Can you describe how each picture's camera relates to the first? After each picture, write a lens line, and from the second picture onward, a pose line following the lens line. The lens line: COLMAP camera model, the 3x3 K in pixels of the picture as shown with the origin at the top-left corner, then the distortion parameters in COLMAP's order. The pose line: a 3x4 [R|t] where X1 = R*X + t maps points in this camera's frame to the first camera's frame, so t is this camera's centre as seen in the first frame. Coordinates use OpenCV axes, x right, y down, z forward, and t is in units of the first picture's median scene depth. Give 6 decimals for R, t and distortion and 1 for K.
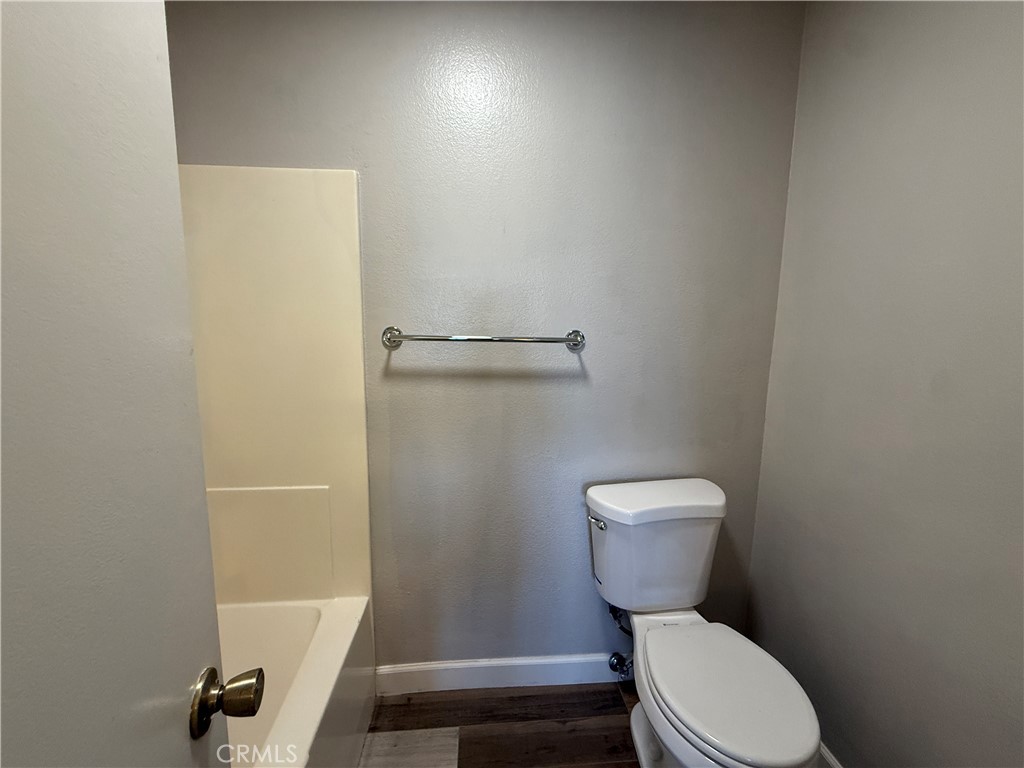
lens RADIAL K [[406.1, 0, 510.5], [0, 406.1, 384.7], [0, 0, 1]] dist [-0.002267, 0.000608]
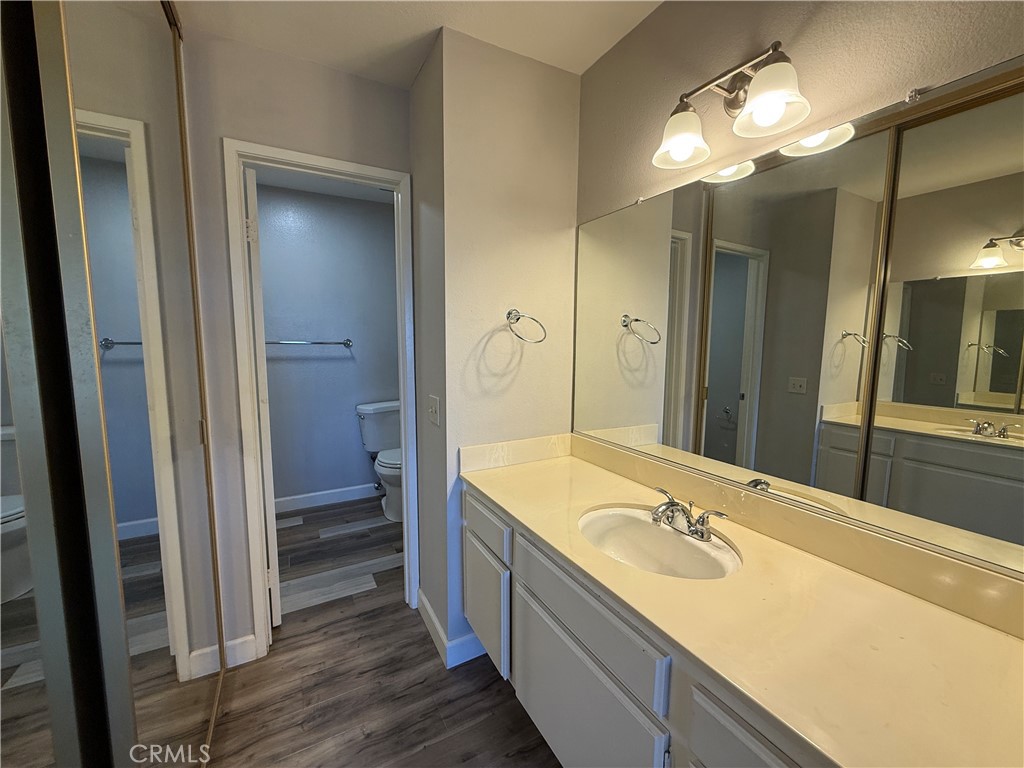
lens RADIAL K [[406.1, 0, 510.5], [0, 406.1, 384.7], [0, 0, 1]] dist [-0.002267, 0.000608]
pose [[0.911967, -0.059745, 0.405891, 0.054670], [0.062526, 0.998023, 0.006418, 0.165034], [-0.405471, 0.019525, 0.913899, -1.440644]]
